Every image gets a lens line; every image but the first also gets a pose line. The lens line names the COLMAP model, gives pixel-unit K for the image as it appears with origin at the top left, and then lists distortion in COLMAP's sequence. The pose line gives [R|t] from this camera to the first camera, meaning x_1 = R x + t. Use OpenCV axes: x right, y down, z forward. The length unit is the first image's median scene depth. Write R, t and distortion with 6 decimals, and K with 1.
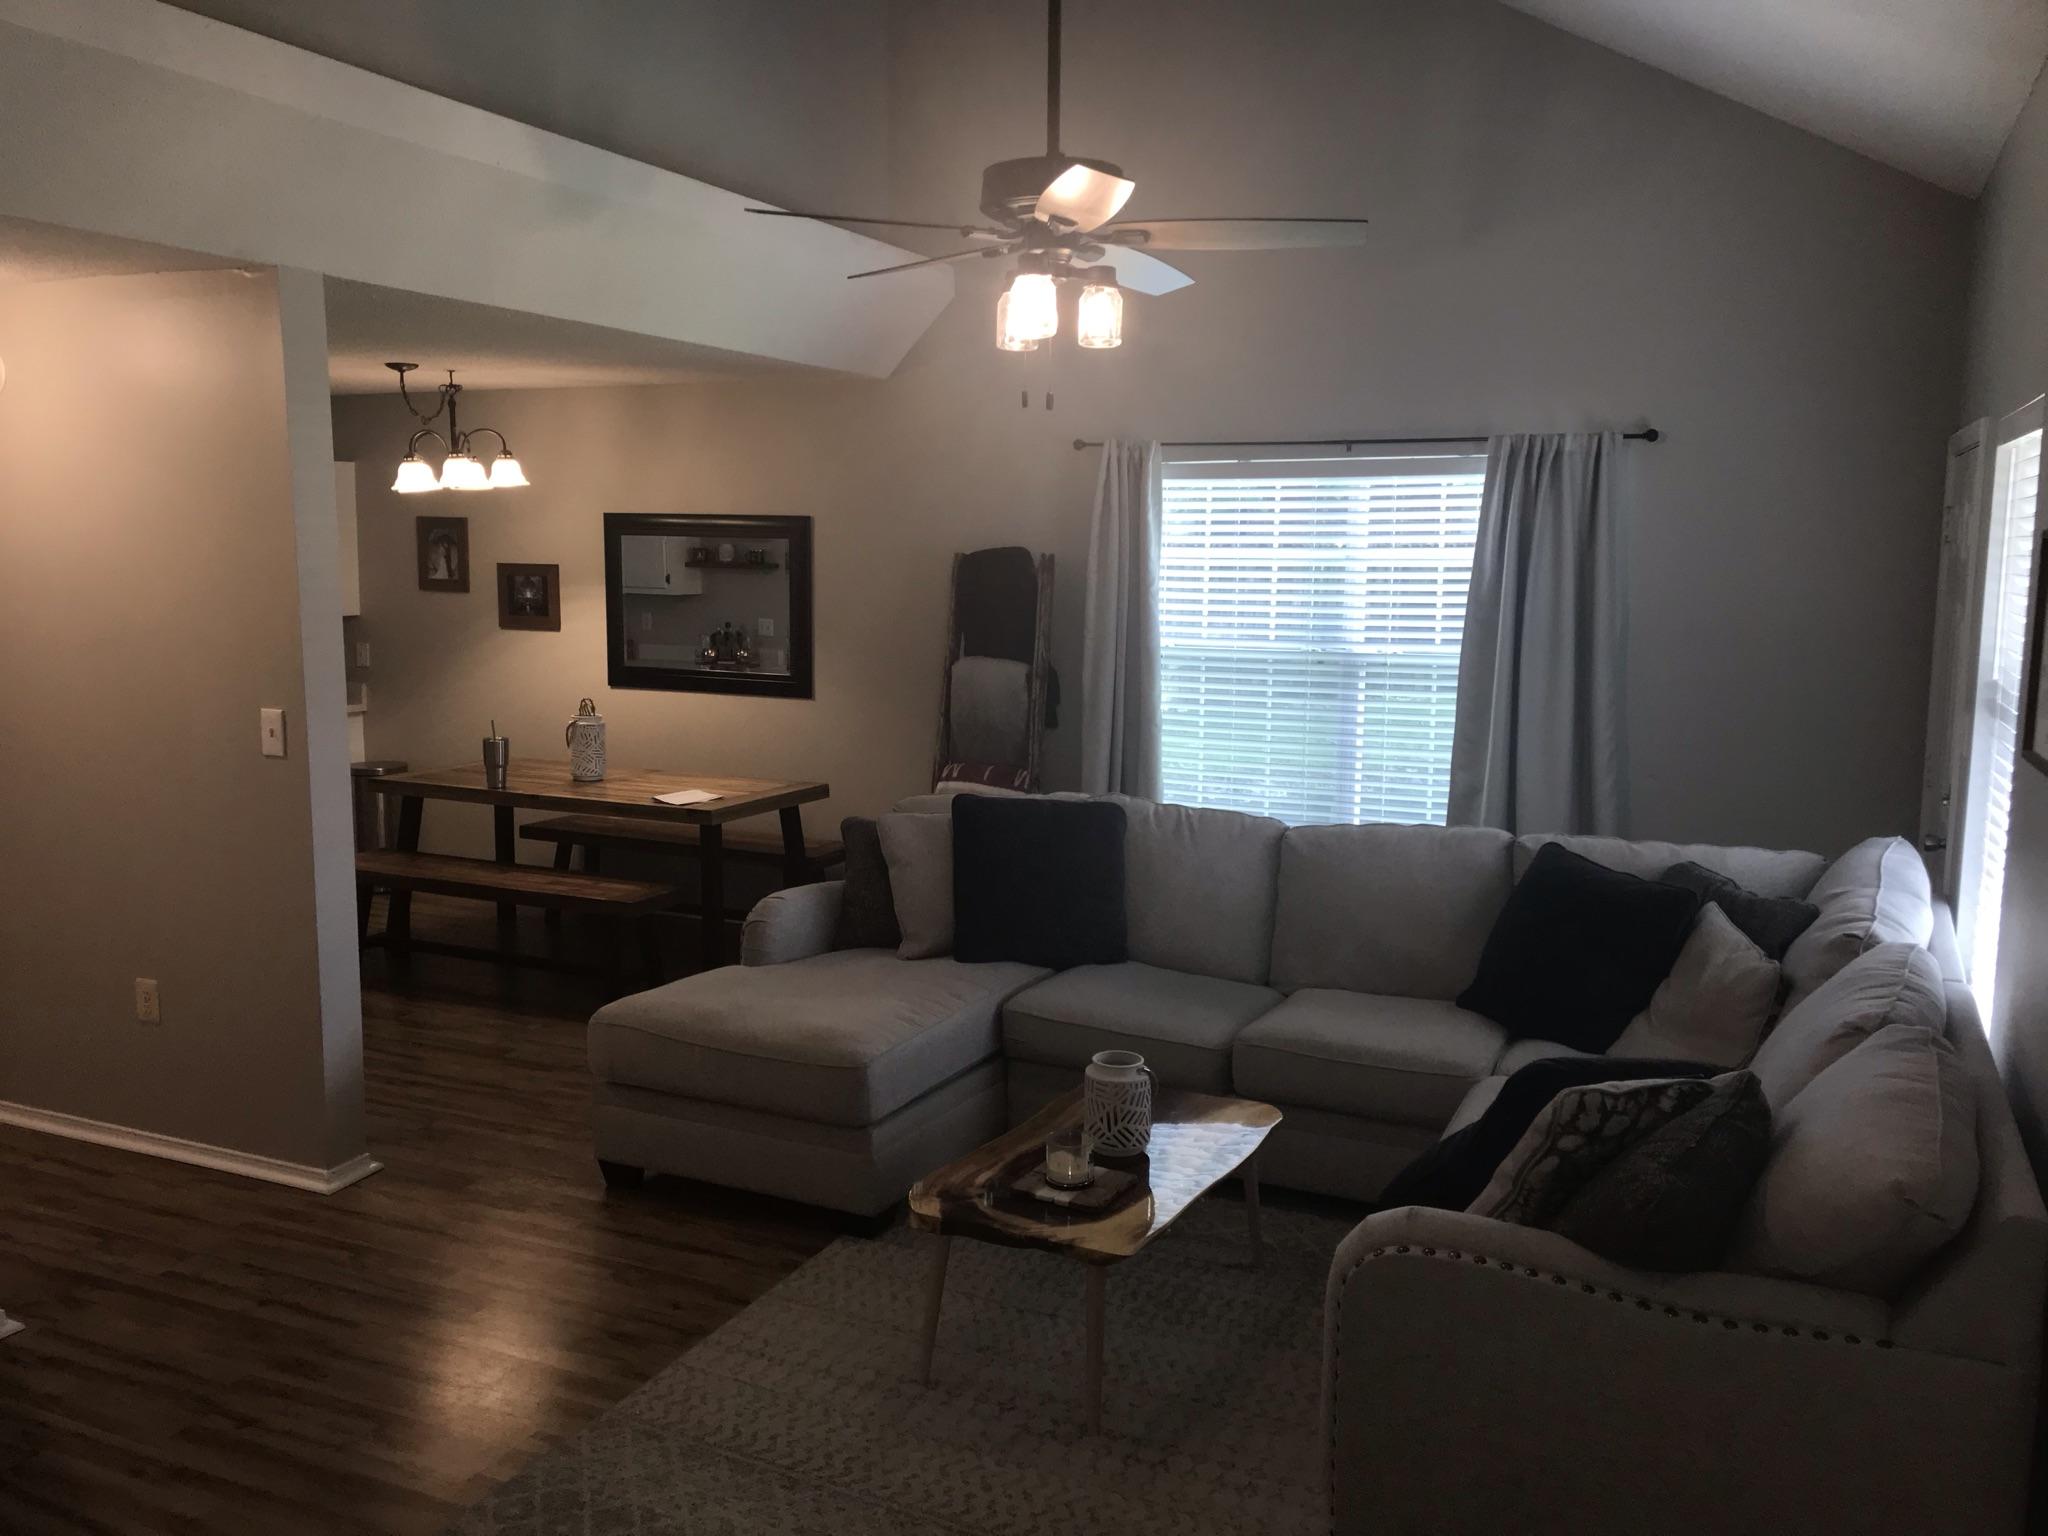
lens RADIAL K [[1680.1, 0, 1011.7], [0, 1680.1, 761.7], [0, 0, 1]] dist [0.039257, -0.046390]
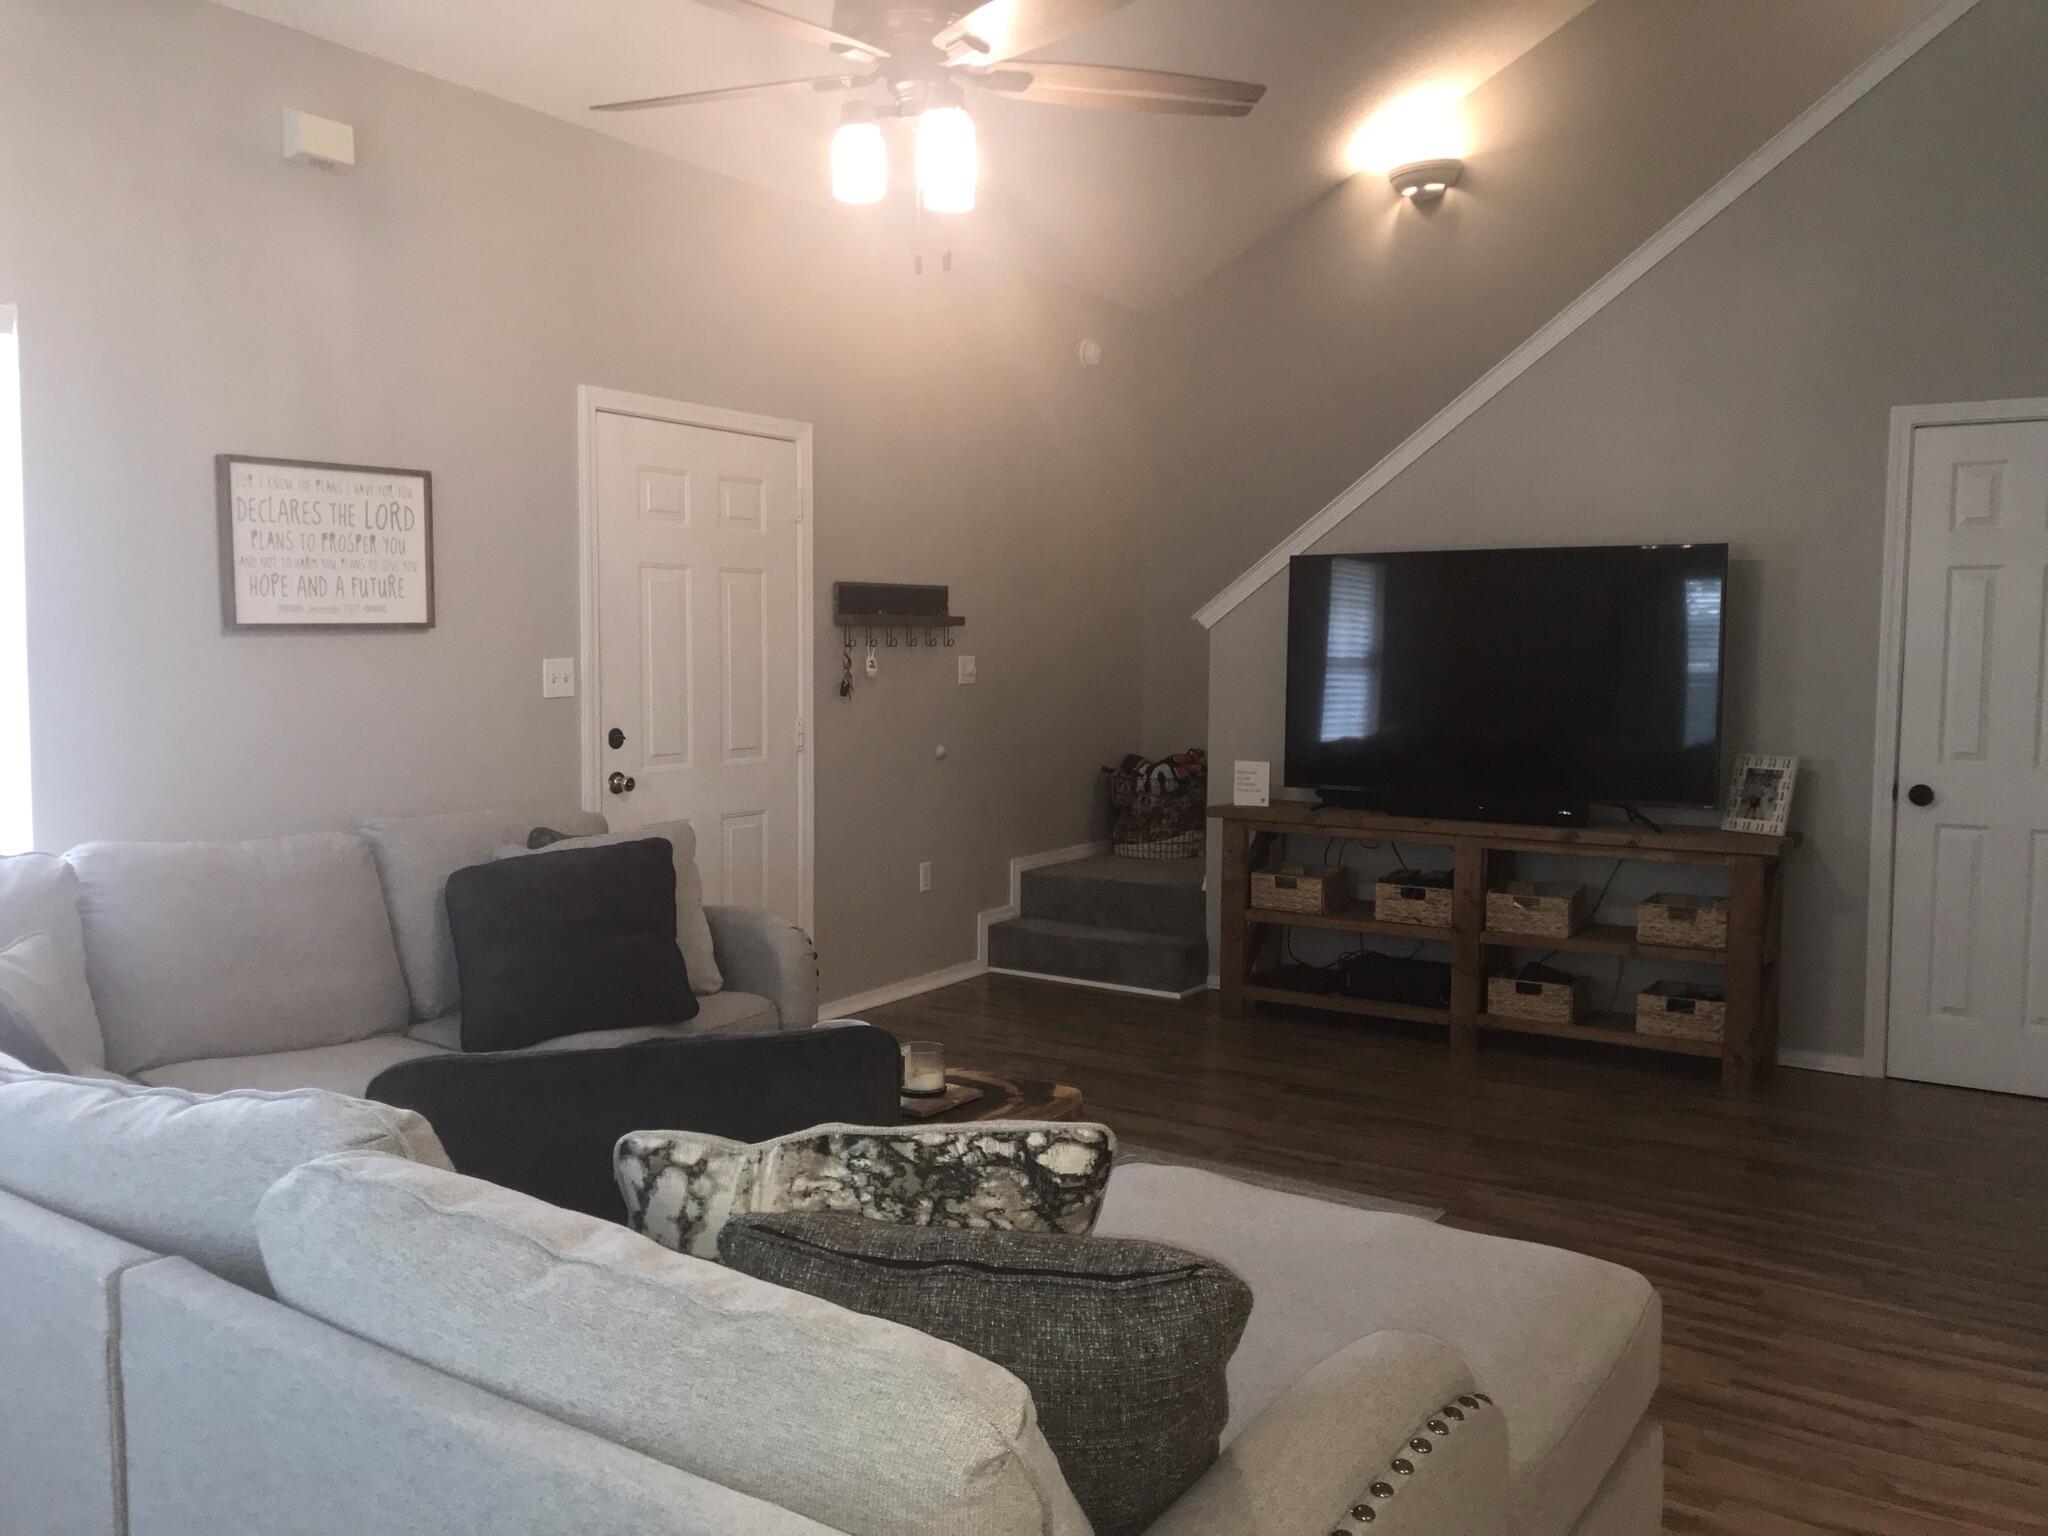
lens RADIAL K [[1680.1, 0, 1009.6], [0, 1680.1, 758.1], [0, 0, 1]] dist [0.039257, -0.046390]
pose [[-0.989085, -0.028854, 0.144496, -0.106211], [0.002082, 0.977804, 0.209510, -0.104849], [-0.147334, 0.207524, -0.967071, 1.302760]]
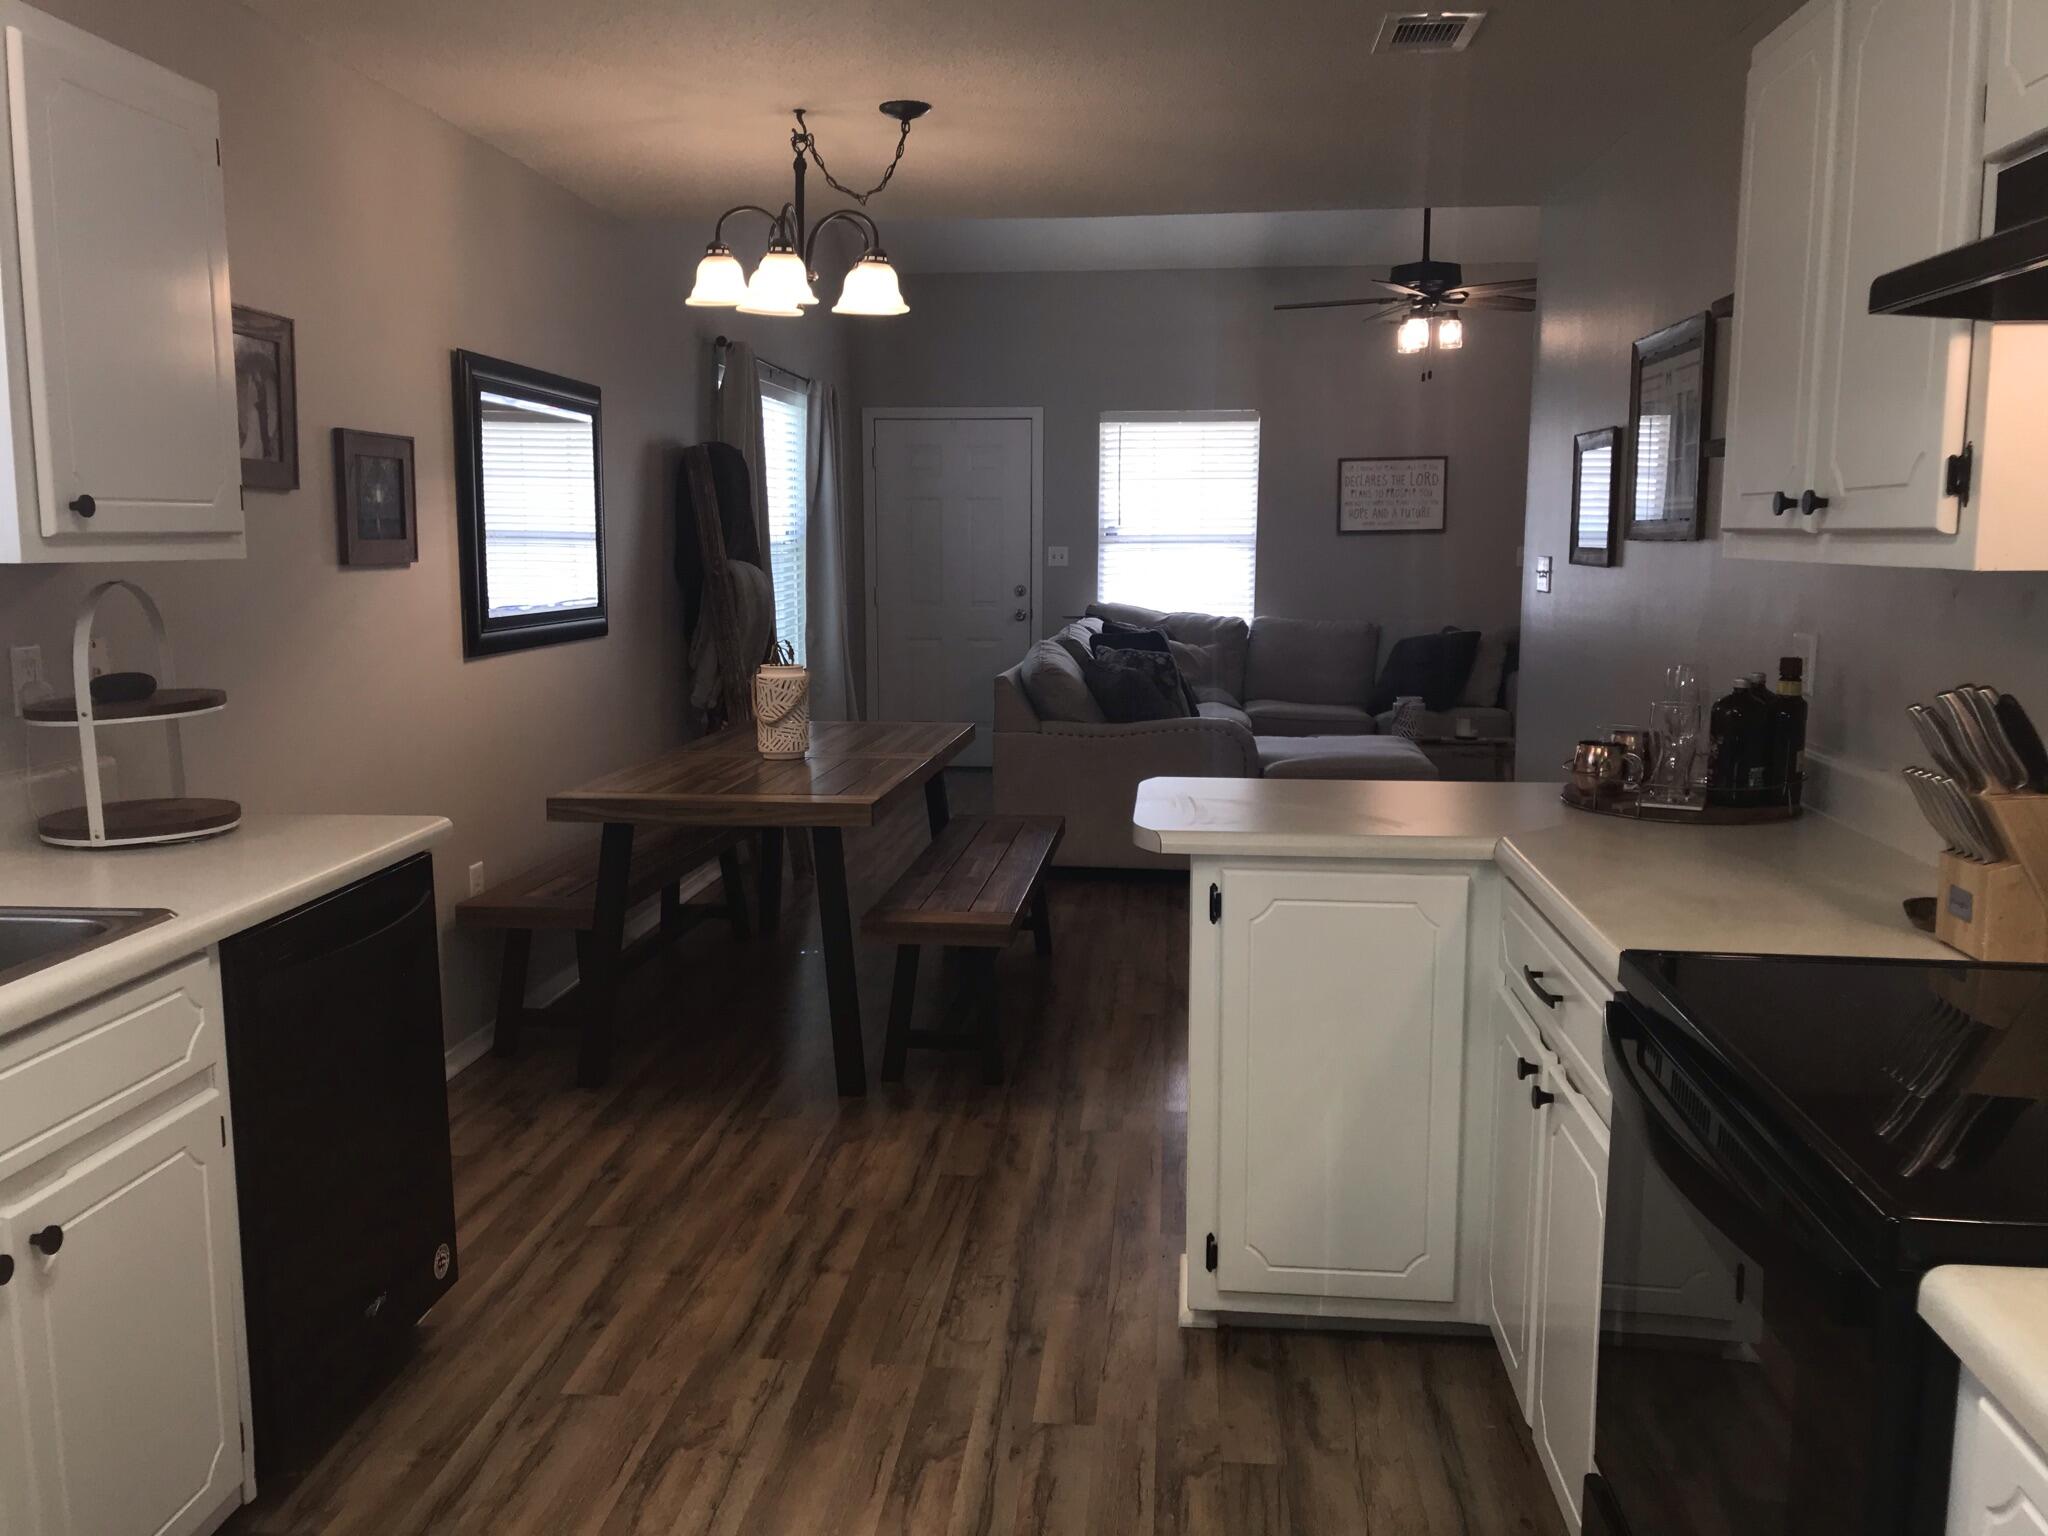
lens RADIAL K [[1680.1, 0, 995.8], [0, 1680.1, 761.8], [0, 0, 1]] dist [0.039257, -0.046390]
pose [[-0.319465, -0.135816, 0.937814, -1.262583], [0.125024, 0.974982, 0.183788, -0.140966], [-0.939314, 0.175963, -0.294493, 1.524427]]
